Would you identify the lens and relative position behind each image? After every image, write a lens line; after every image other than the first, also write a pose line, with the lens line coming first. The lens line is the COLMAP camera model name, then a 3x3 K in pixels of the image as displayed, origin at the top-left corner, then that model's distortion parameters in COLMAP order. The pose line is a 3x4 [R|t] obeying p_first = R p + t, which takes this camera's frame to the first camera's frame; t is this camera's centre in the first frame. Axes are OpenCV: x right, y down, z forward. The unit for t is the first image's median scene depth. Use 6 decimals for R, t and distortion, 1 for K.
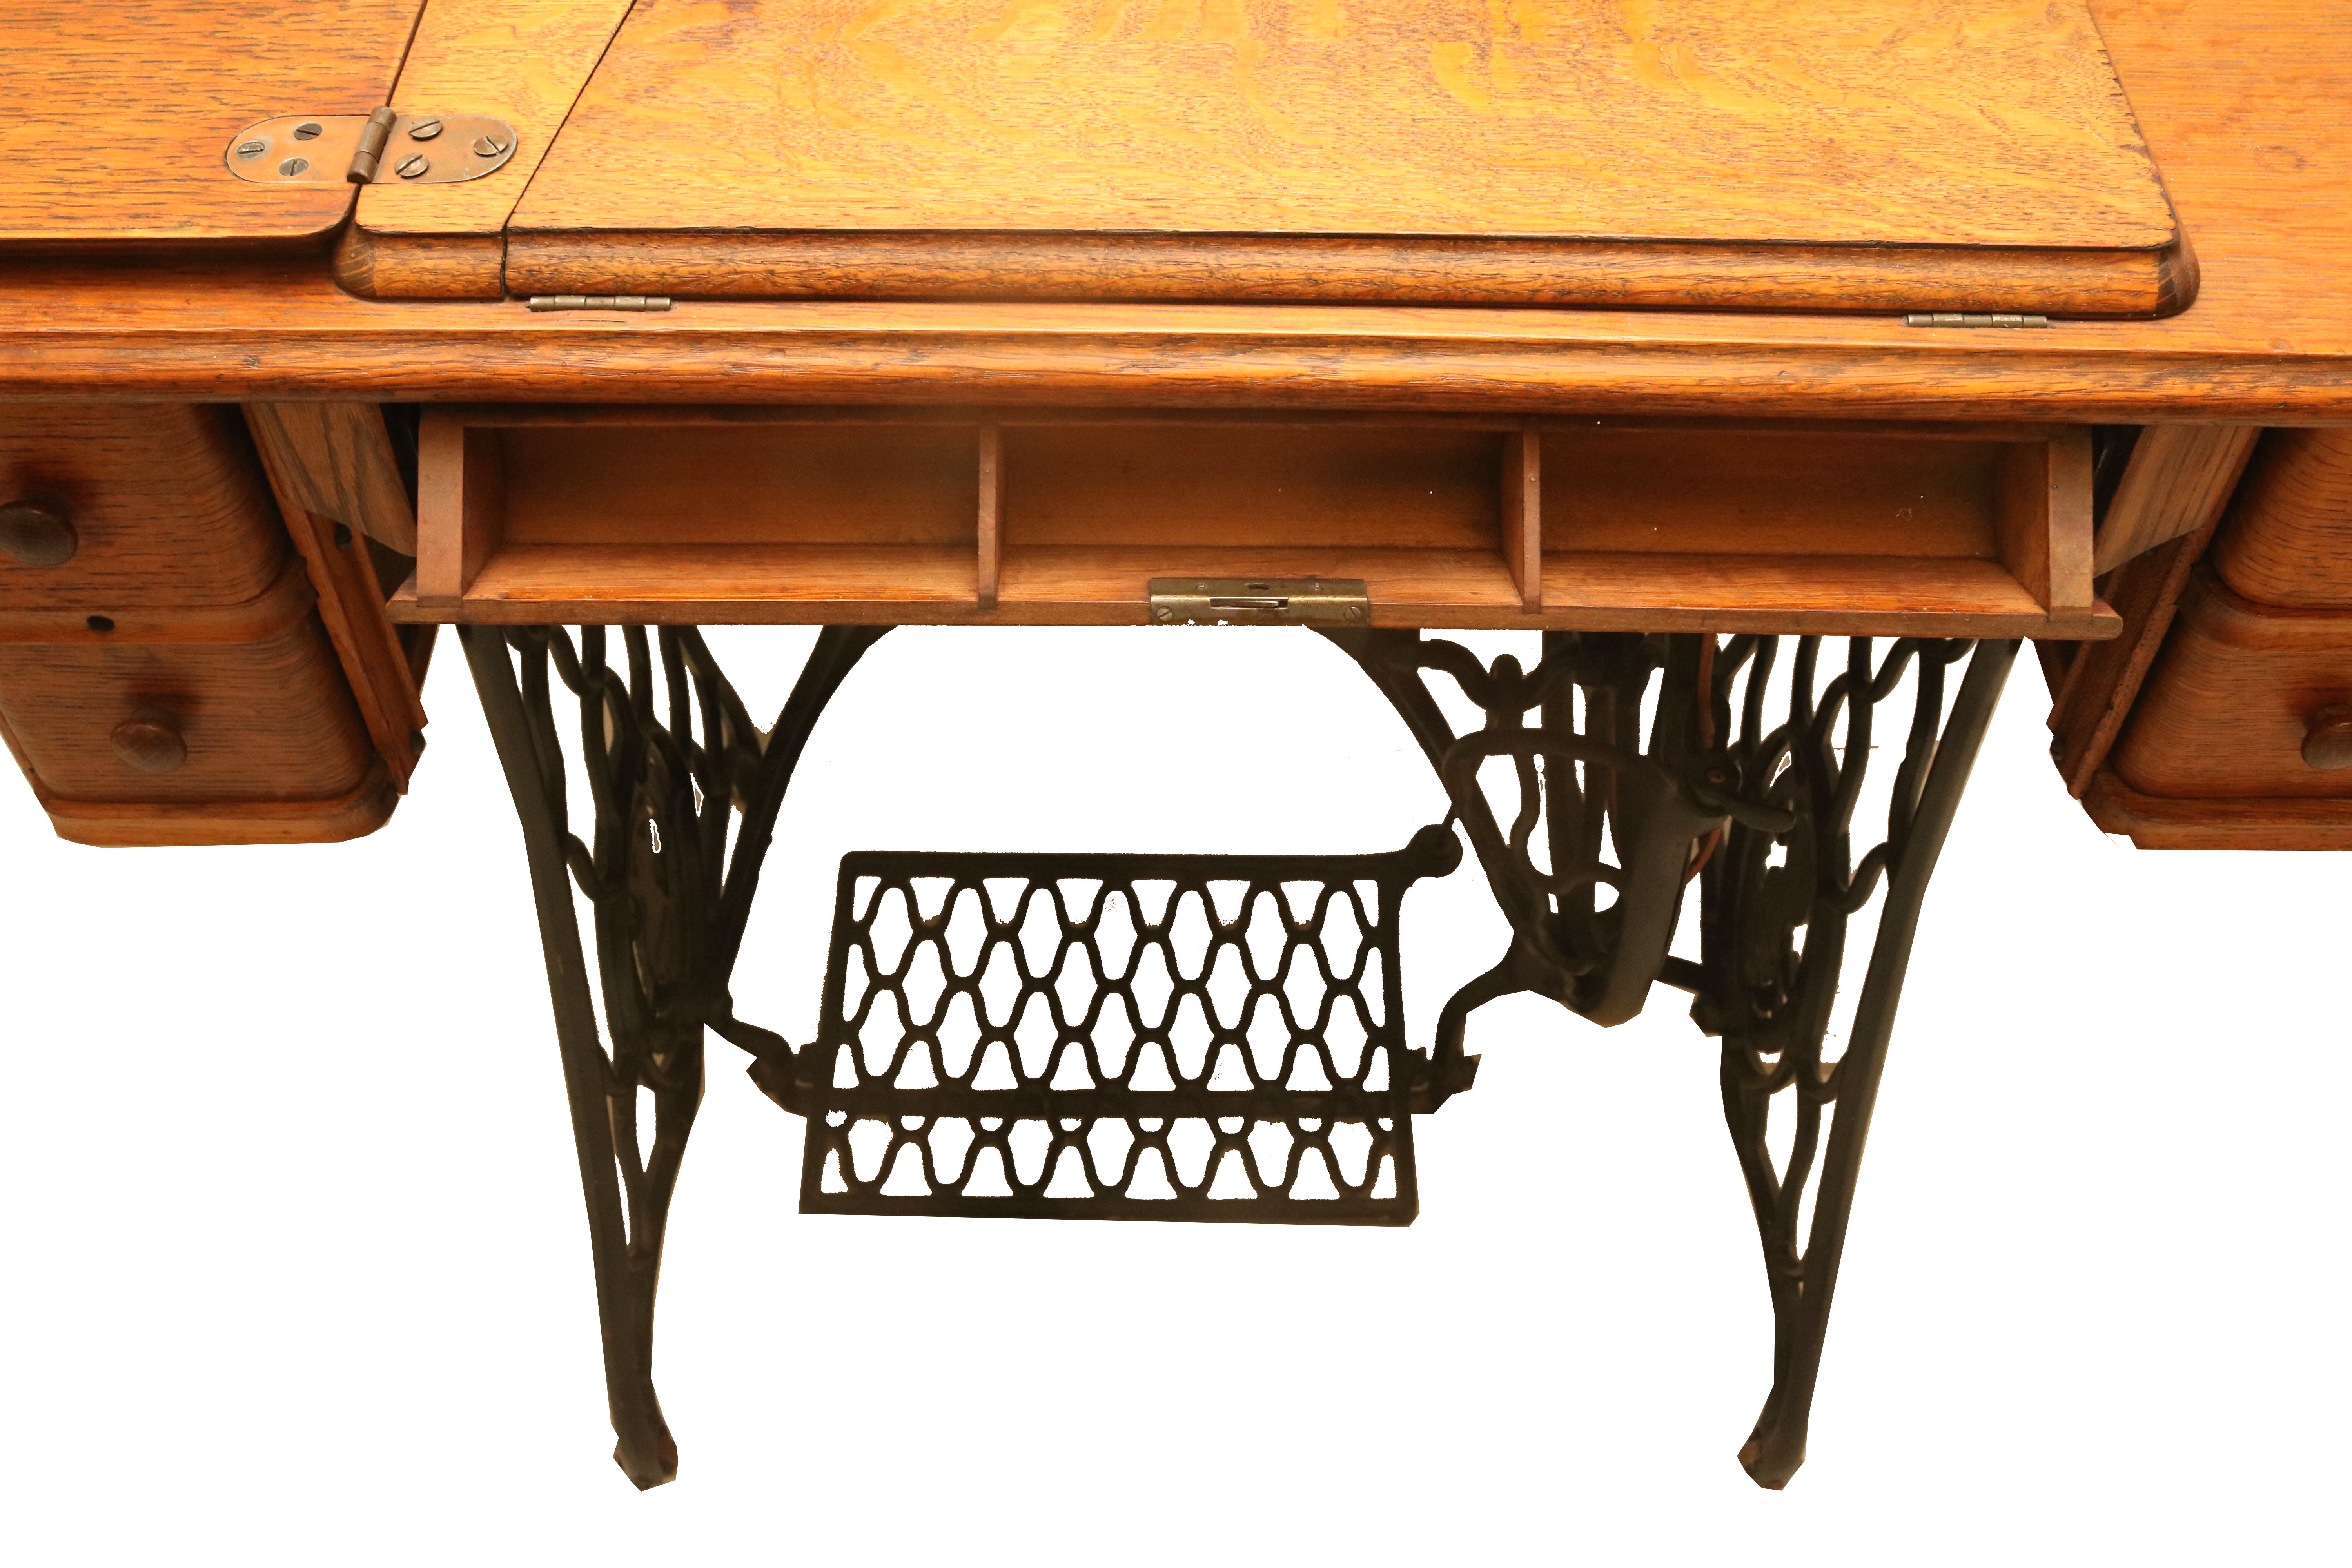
lens RADIAL K [[2424.6, 0, 1163.1], [0, 2424.6, 833.3], [0, 0, 1]] dist [-0.088579, 0.023262]
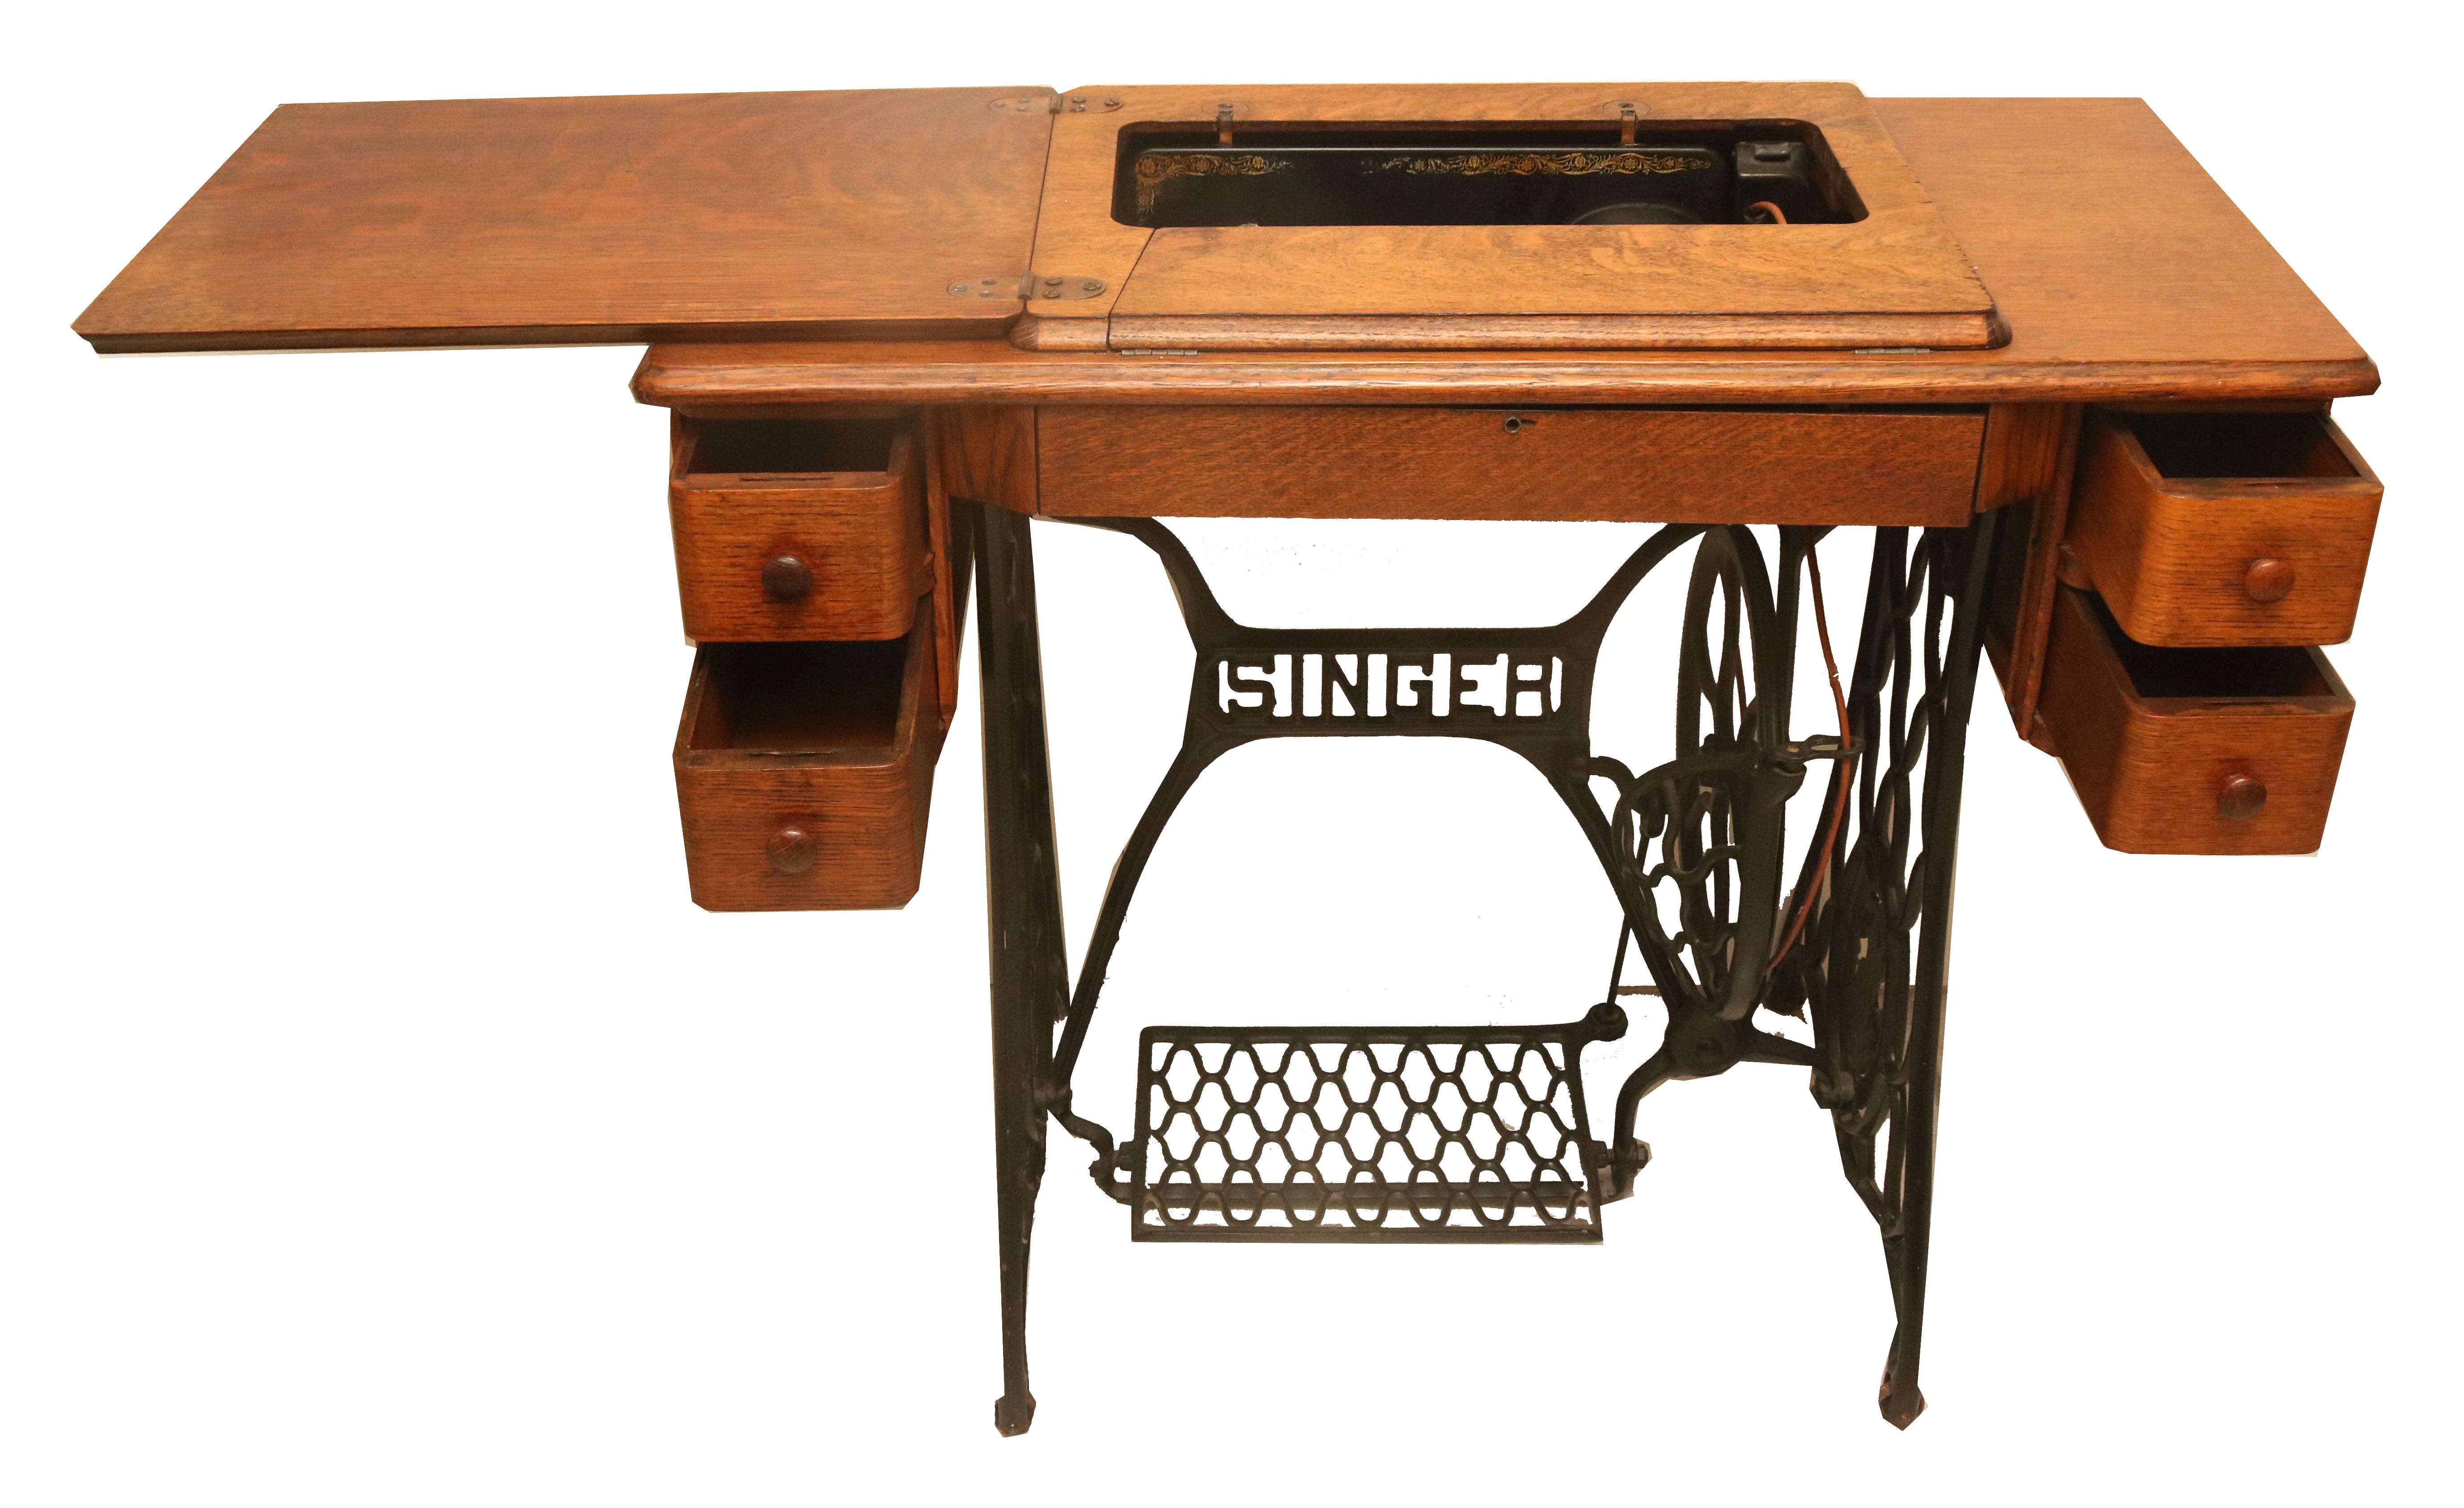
lens RADIAL K [[2817.1, 0, 1167.9], [0, 2817.1, 757.9], [0, 0, 1]] dist [-0.103104, 0.037964]
pose [[0.999701, -0.011029, -0.021840, -0.089939], [0.002793, 0.938242, -0.345970, 0.414041], [0.024307, 0.345805, 0.937991, -0.470966]]
